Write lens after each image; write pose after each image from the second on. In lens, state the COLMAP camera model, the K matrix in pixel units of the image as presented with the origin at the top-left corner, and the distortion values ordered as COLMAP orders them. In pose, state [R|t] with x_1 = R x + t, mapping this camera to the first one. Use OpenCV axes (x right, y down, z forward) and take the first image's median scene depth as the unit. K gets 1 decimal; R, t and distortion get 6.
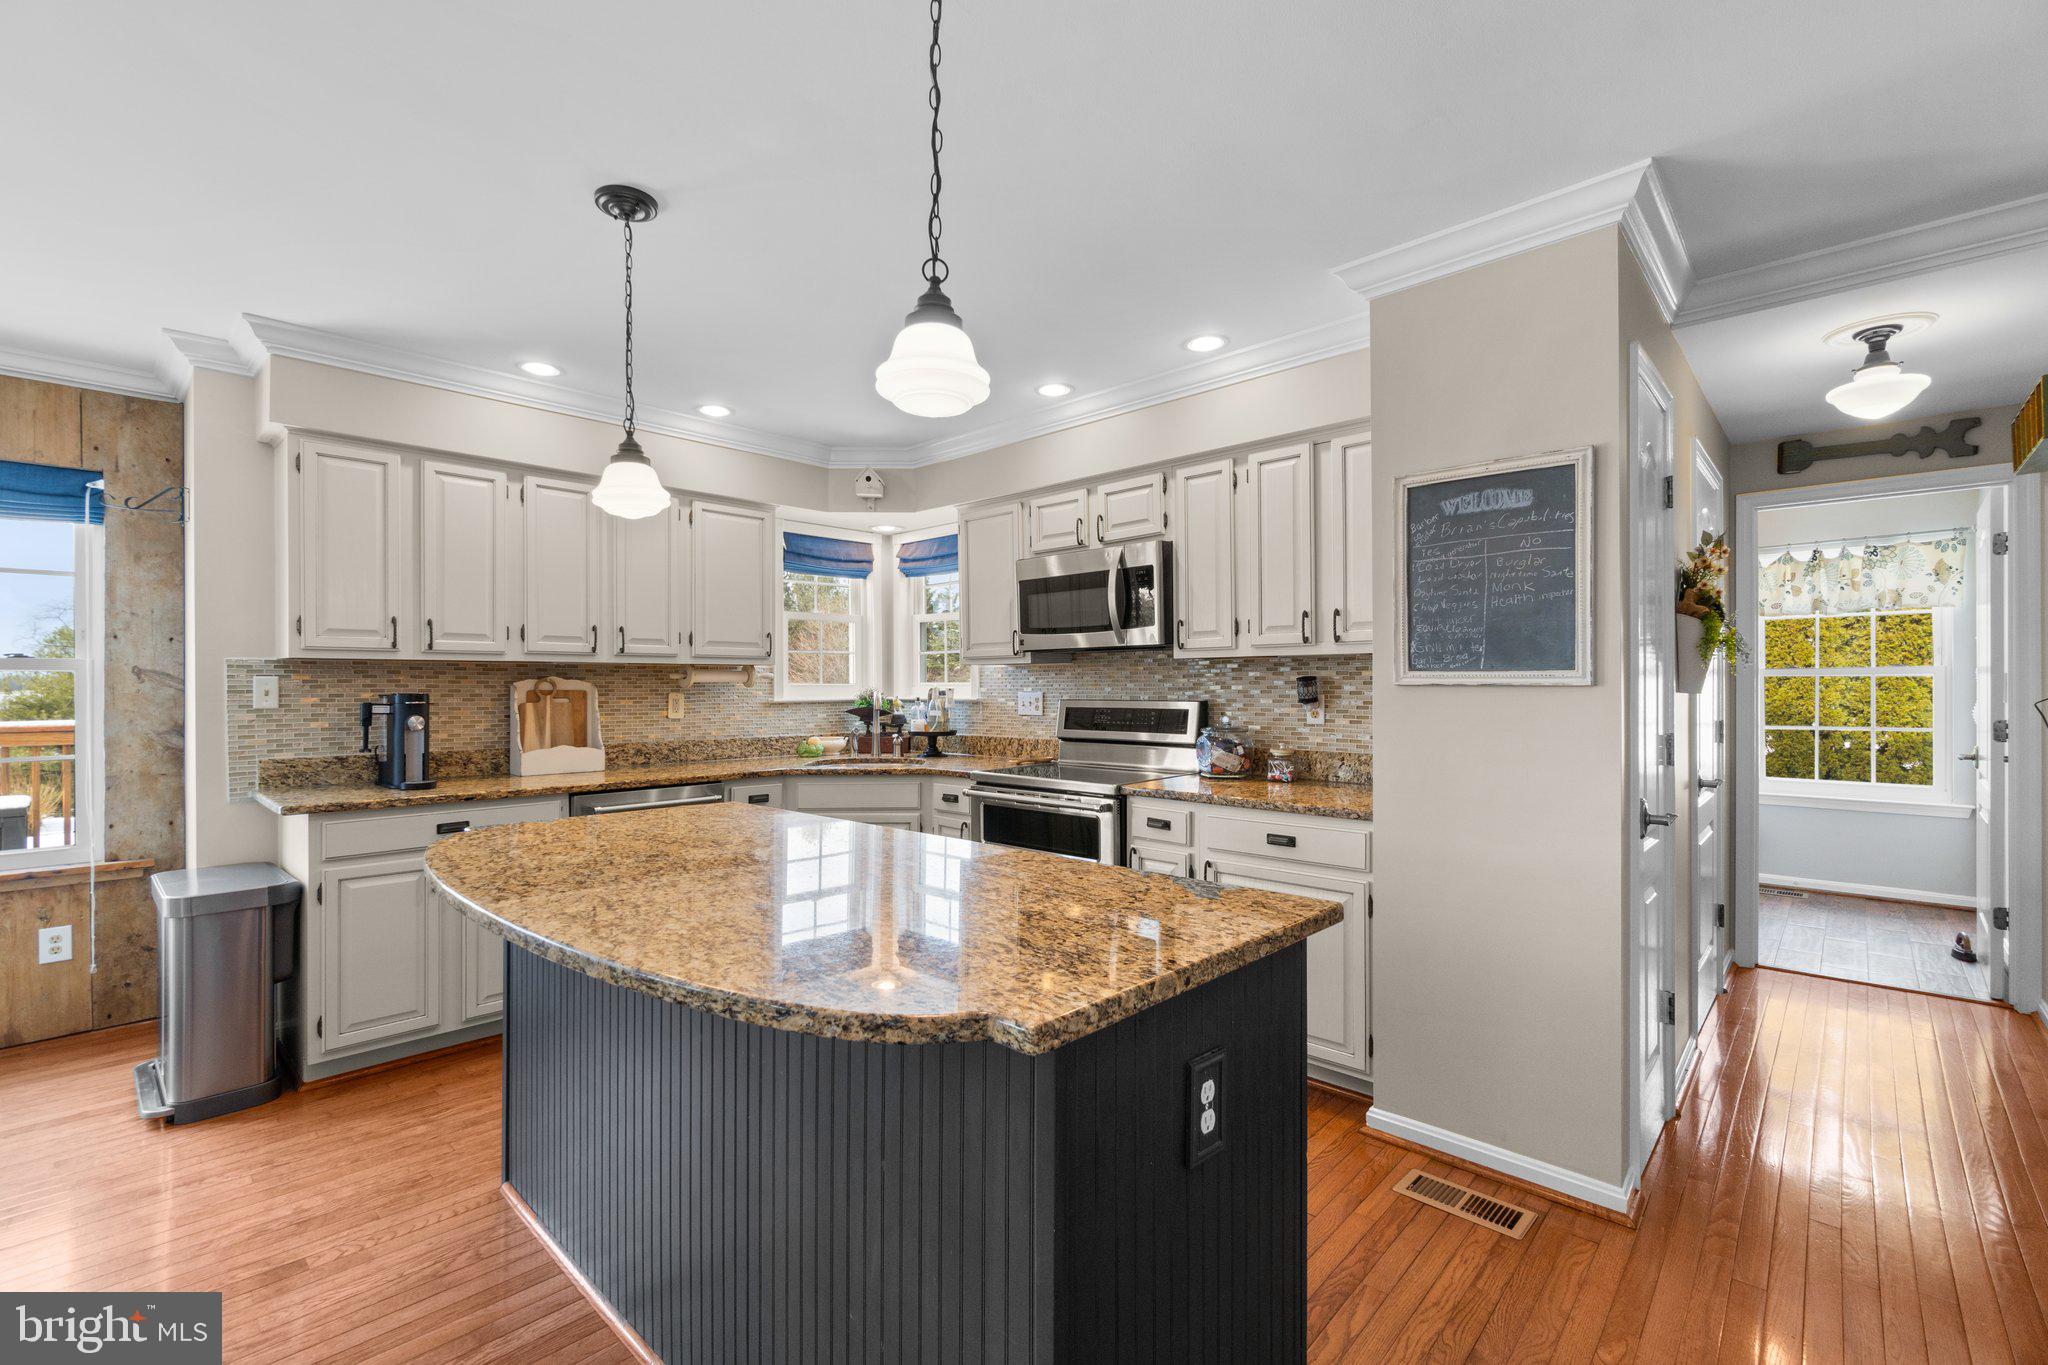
lens RADIAL K [[889.9, 0, 1013.3], [0, 889.9, 688.4], [0, 0, 1]] dist [-0.007828, 0.001884]
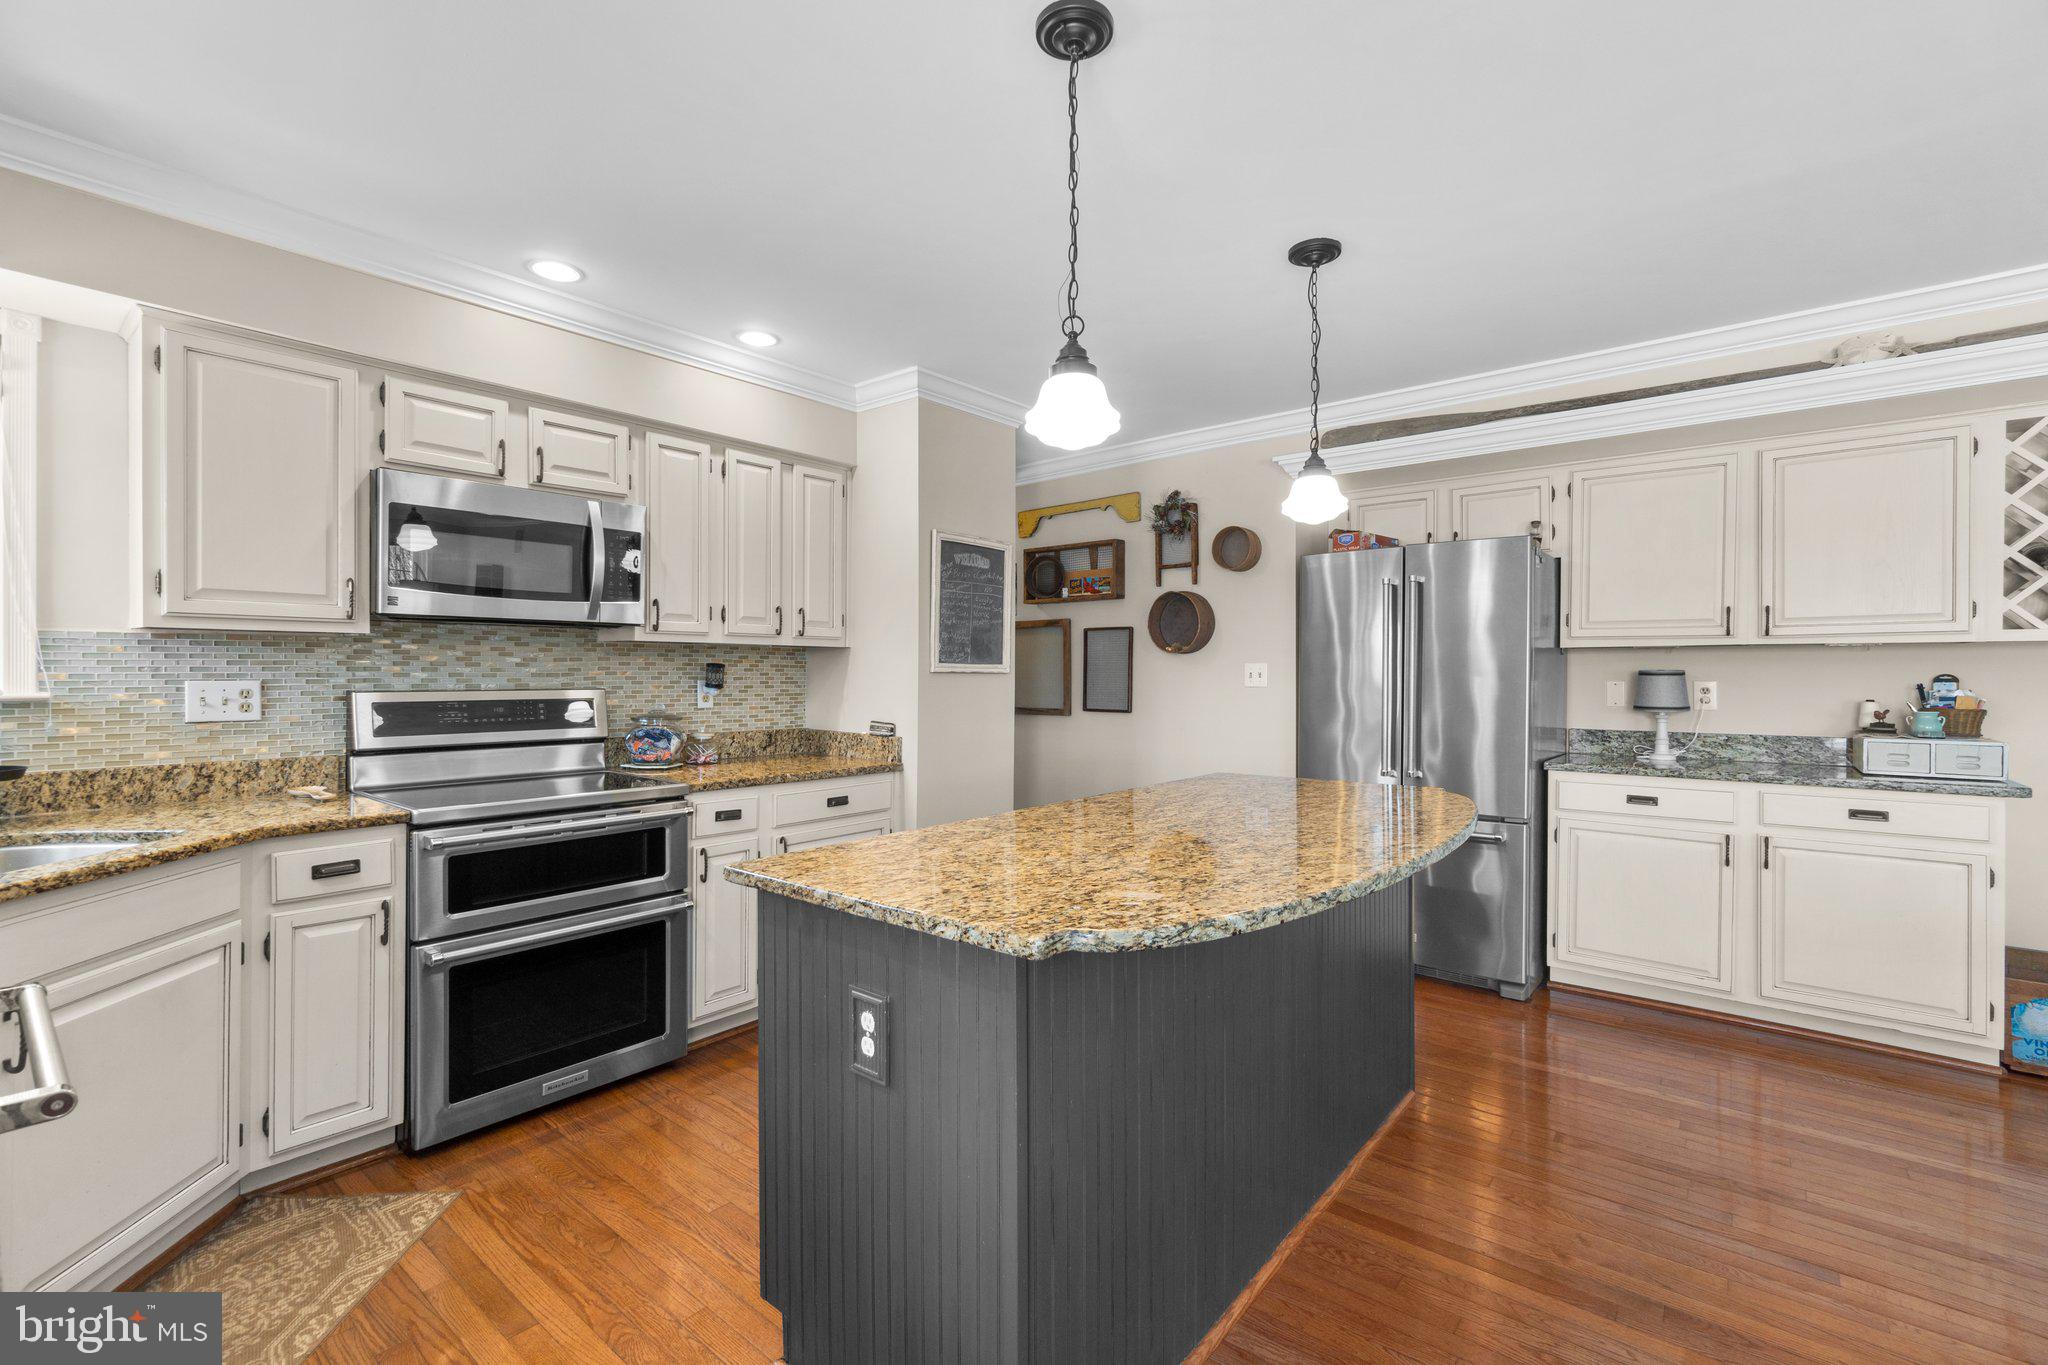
lens RADIAL K [[889.9, 0, 1014.6], [0, 889.9, 678.9], [0, 0, 1]] dist [-0.007828, 0.001884]
pose [[-0.062554, -0.007397, 0.998014, -0.777240], [-0.003427, 0.999968, 0.007196, -0.002927], [-0.998036, -0.002970, -0.062577, 0.718806]]
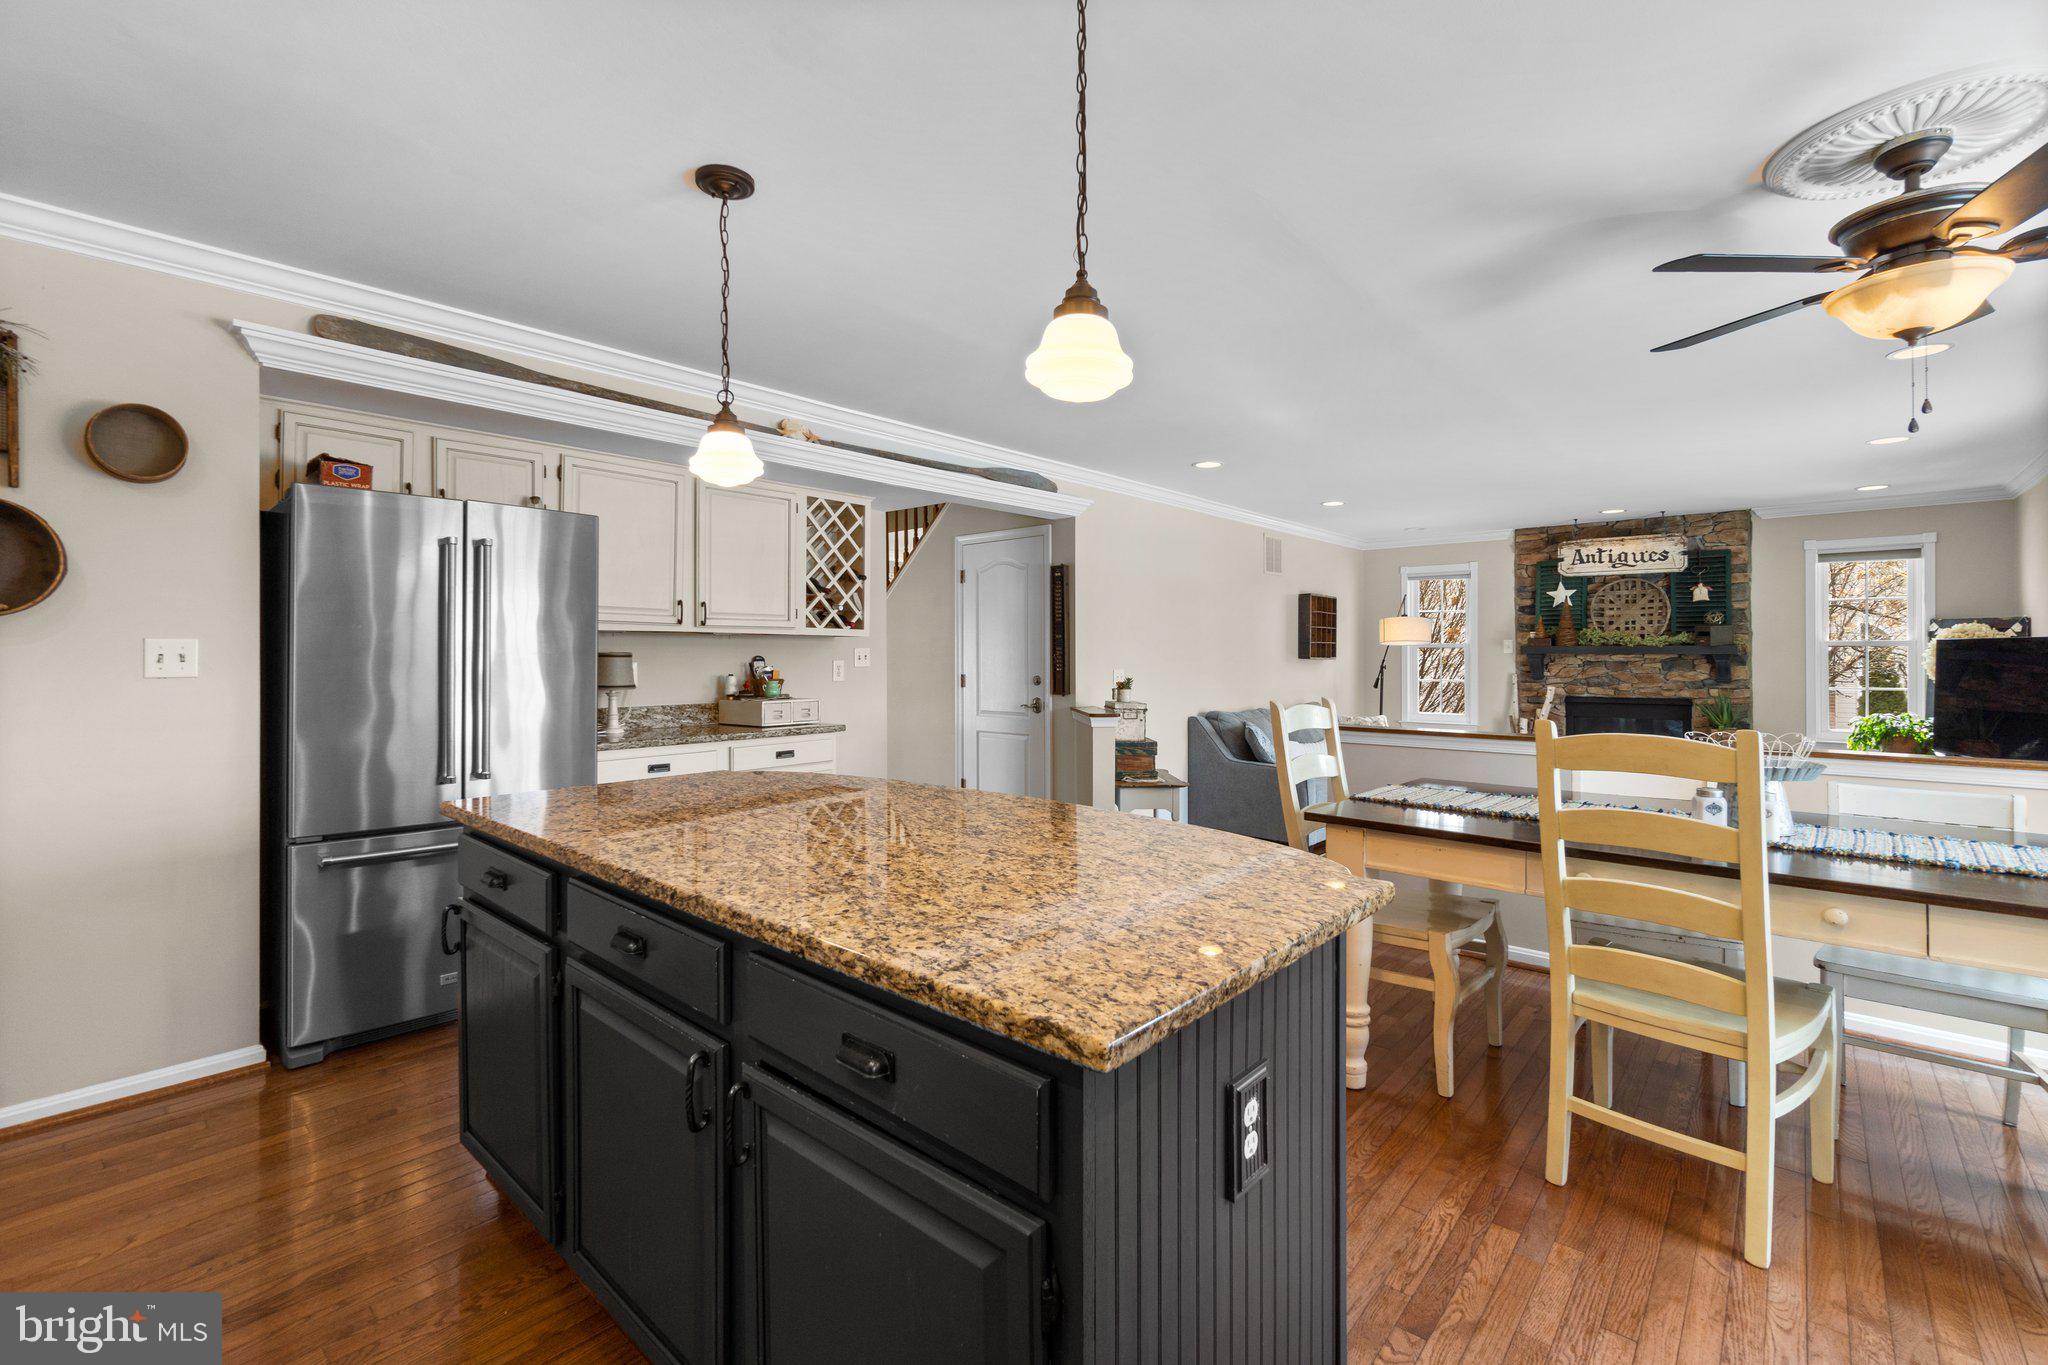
lens RADIAL K [[889.9, 0, 1013.2], [0, 889.9, 654.2], [0, 0, 1]] dist [-0.007828, 0.001884]
pose [[-0.999669, -0.000364, -0.025716, -0.234953], [-0.000234, 0.999987, -0.005086, 0.000069], [0.025717, -0.005078, -0.999656, 1.096349]]
